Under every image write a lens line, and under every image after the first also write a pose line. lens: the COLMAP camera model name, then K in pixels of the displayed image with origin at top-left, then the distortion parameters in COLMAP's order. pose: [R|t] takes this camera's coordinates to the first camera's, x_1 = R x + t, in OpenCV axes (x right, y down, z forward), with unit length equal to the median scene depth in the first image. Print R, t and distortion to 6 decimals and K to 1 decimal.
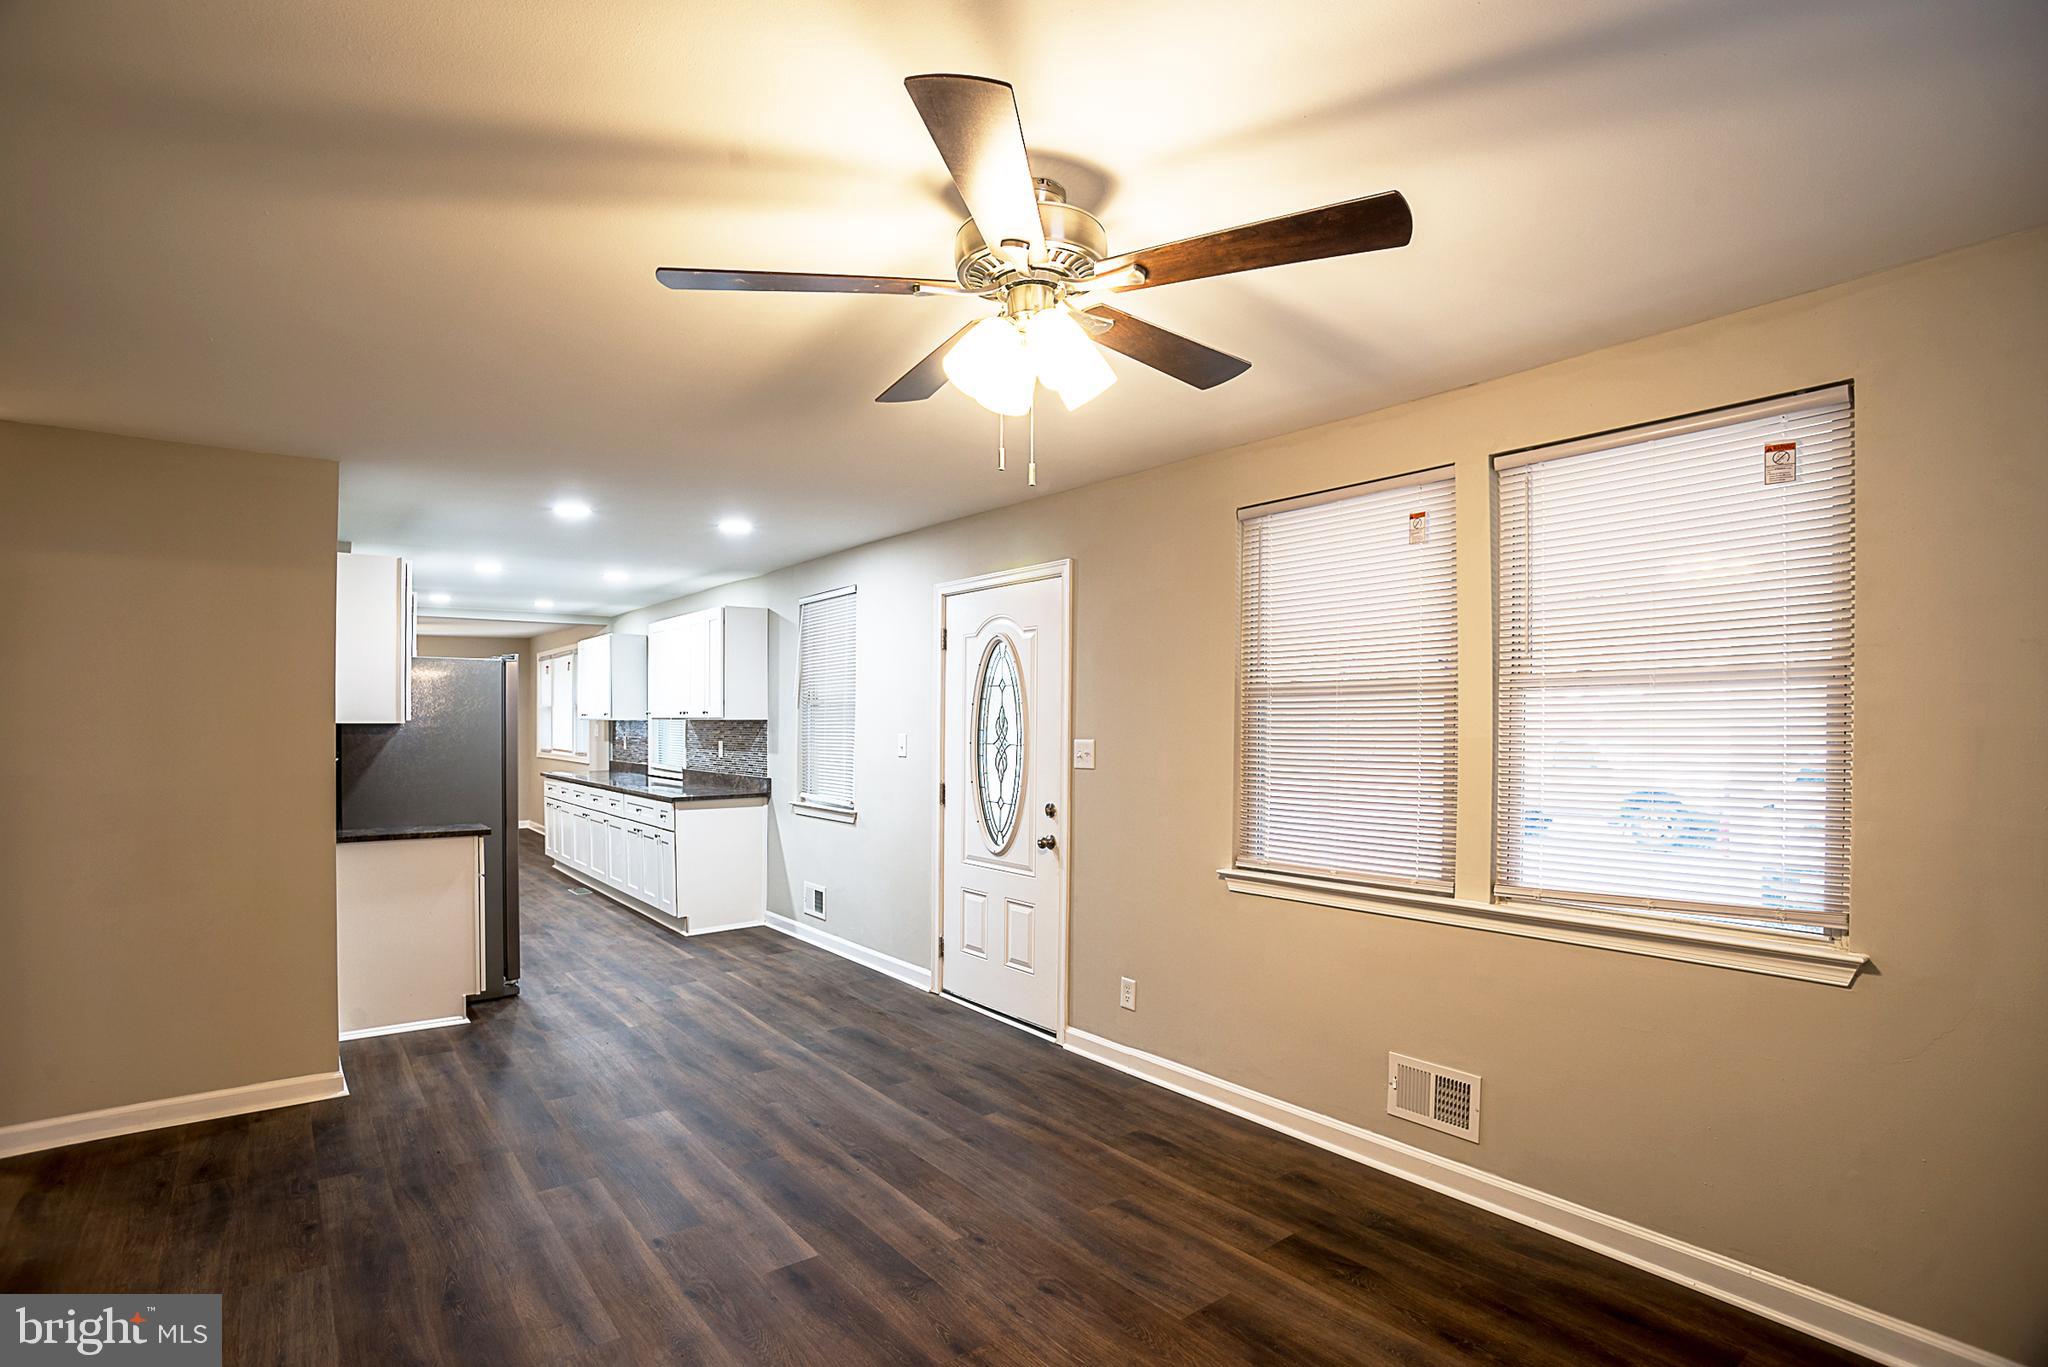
lens RADIAL K [[995.4, 0, 1026.2], [0, 995.4, 705.3], [0, 0, 1]] dist [-0.089501, 0.053370]
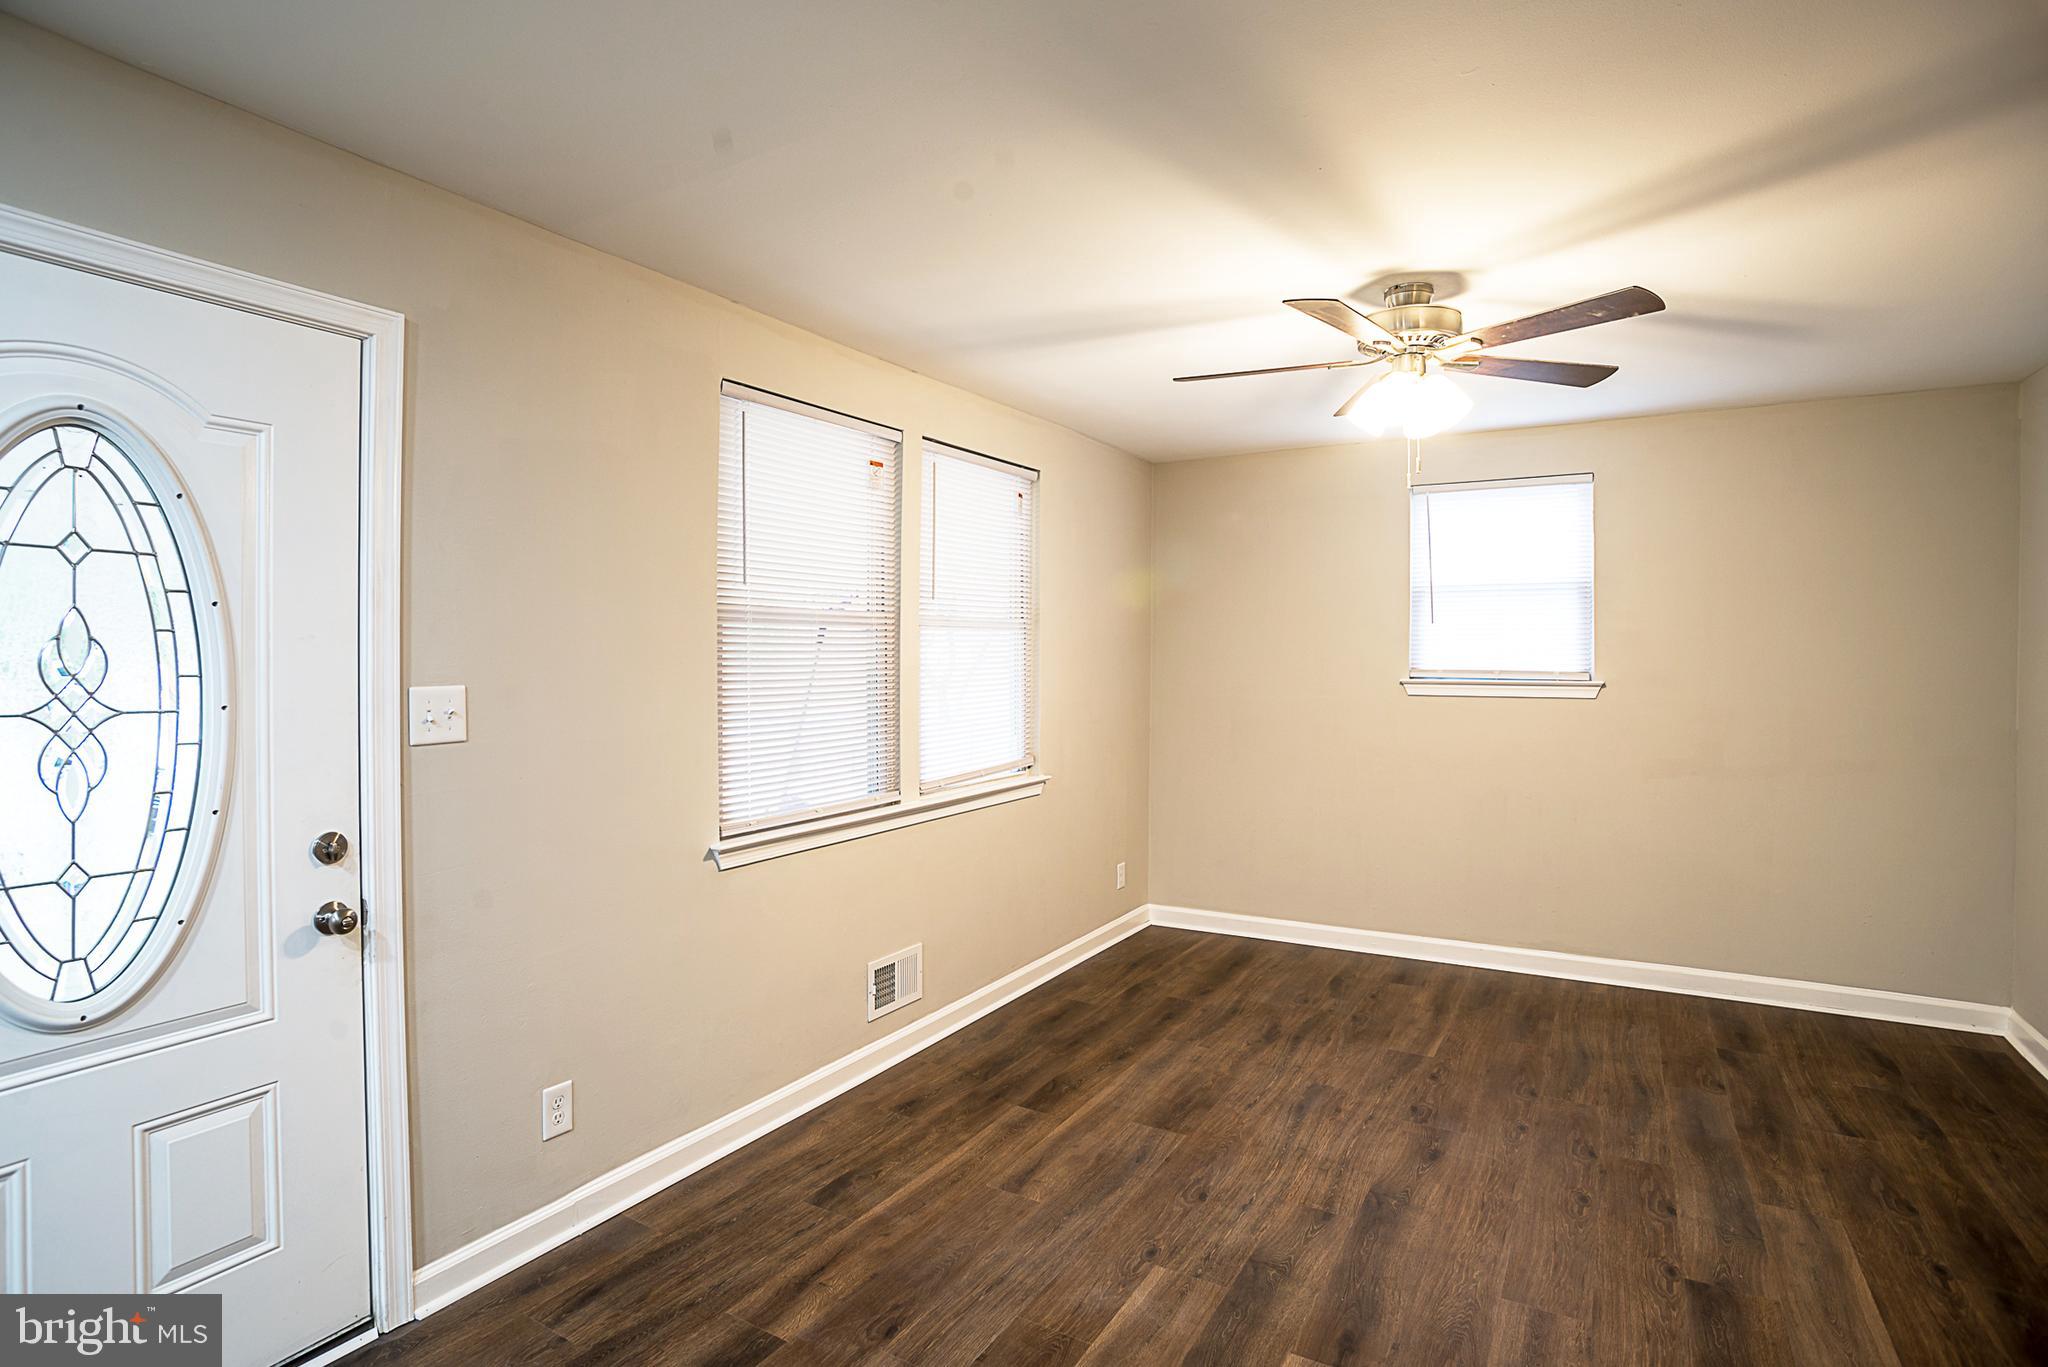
lens RADIAL K [[1034.5, 0, 1010.4], [0, 1034.5, 678.2], [0, 0, 1]] dist [-0.092659, 0.046029]
pose [[-0.348555, -0.011190, 0.937222, -0.620975], [-0.003956, 0.999937, 0.010468, 0.028263], [-0.937280, -0.000059, -0.348578, 1.070694]]
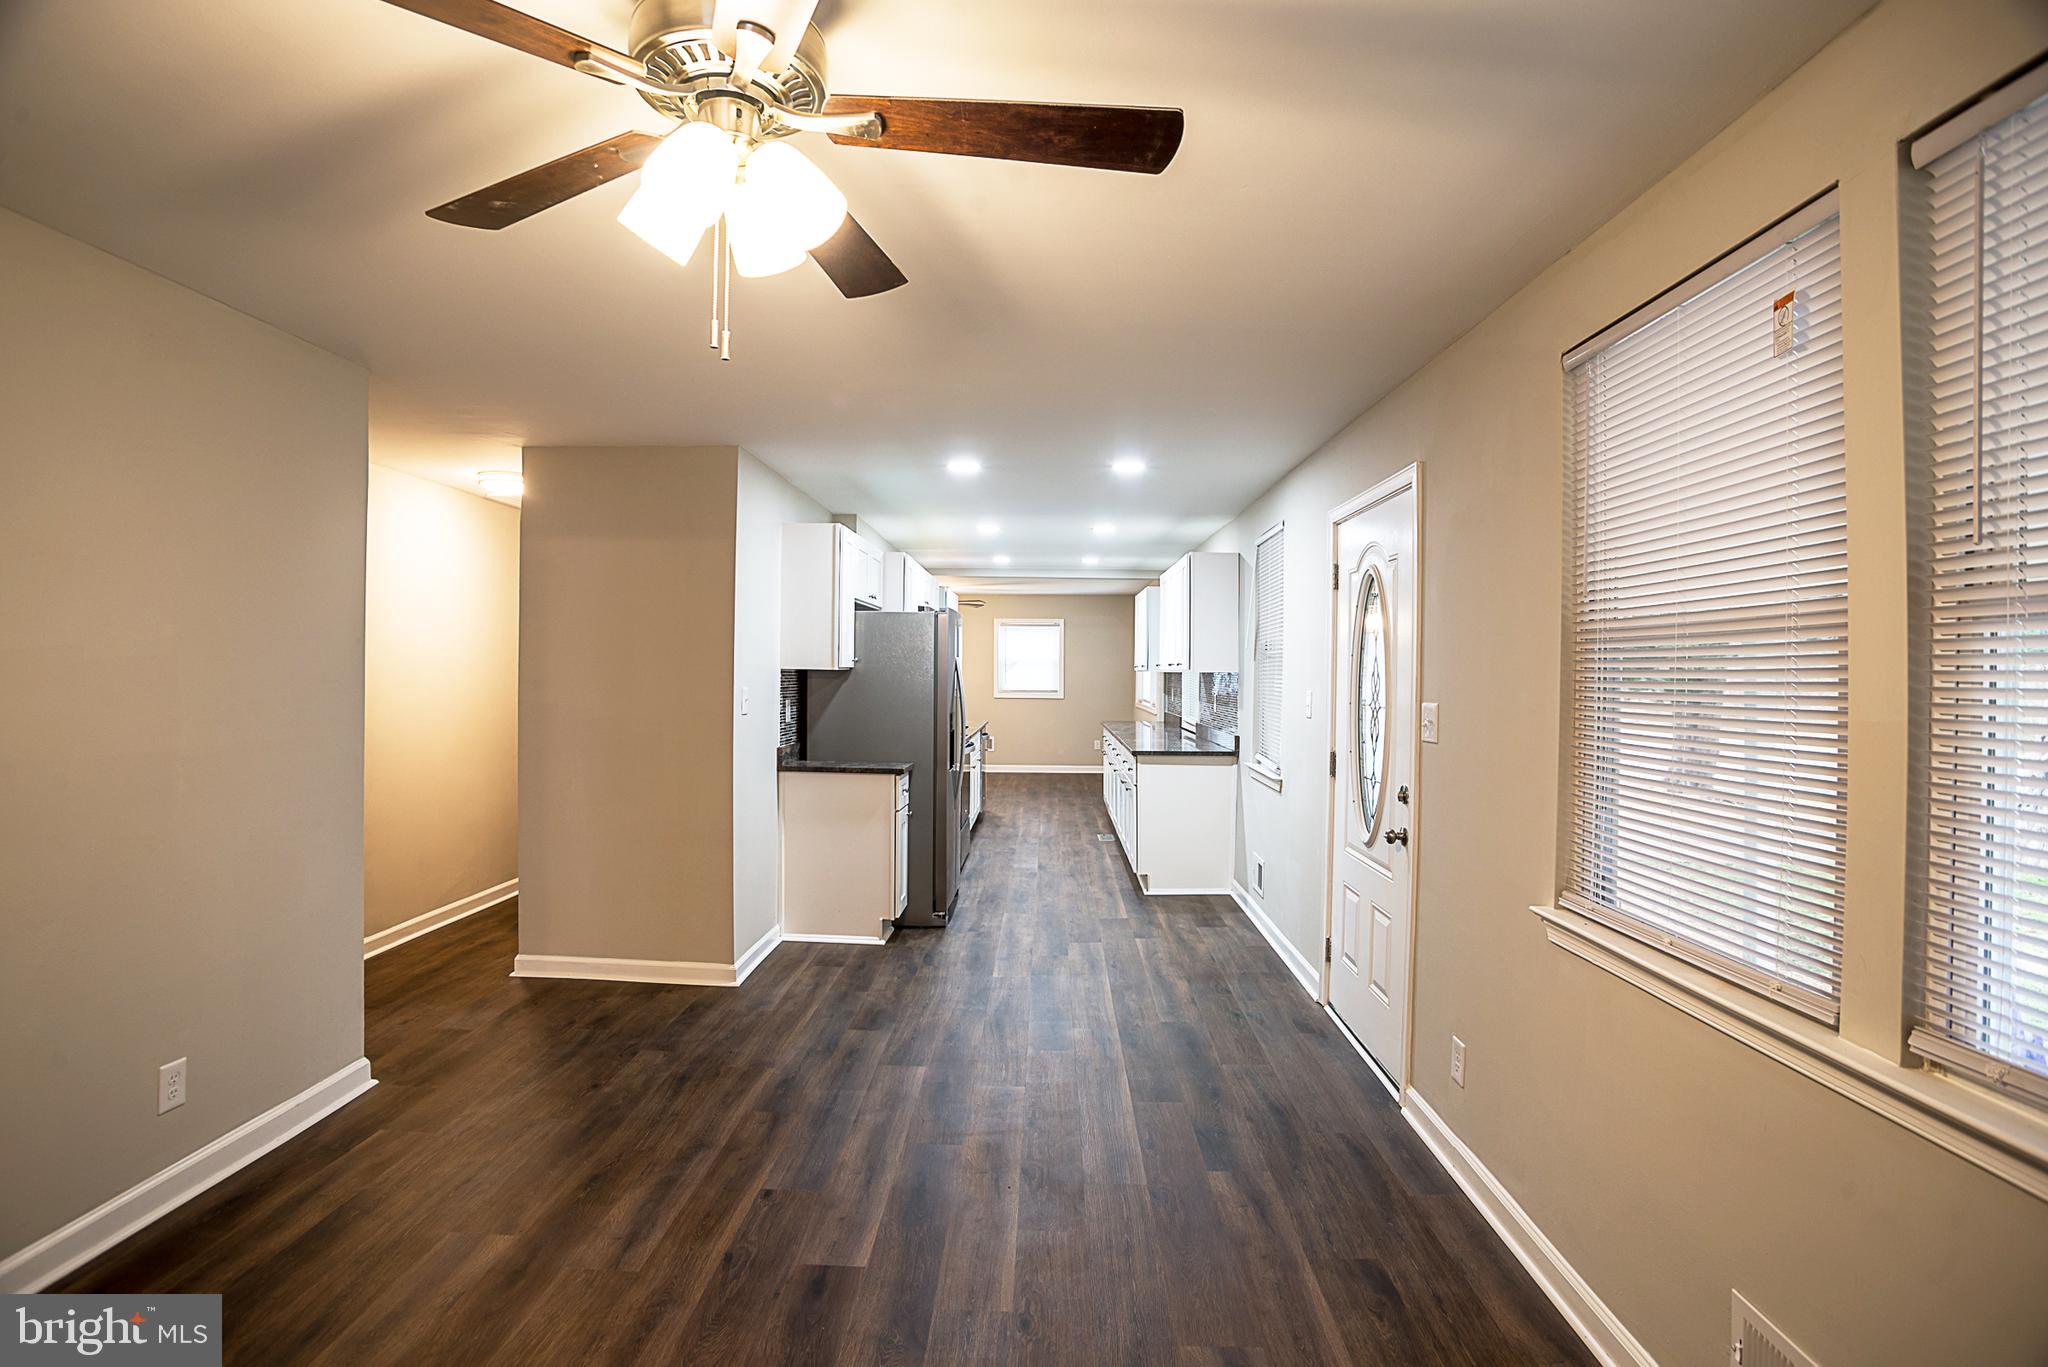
lens RADIAL K [[1013.9, 0, 1032.0], [0, 1013.9, 651.3], [0, 0, 1]] dist [-0.045791, 0.018407]
pose [[0.779523, -0.000085, -0.626373, 0.352691], [-0.005142, 0.999965, -0.006535, 0.003154], [0.626352, 0.008315, 0.779496, 0.272305]]
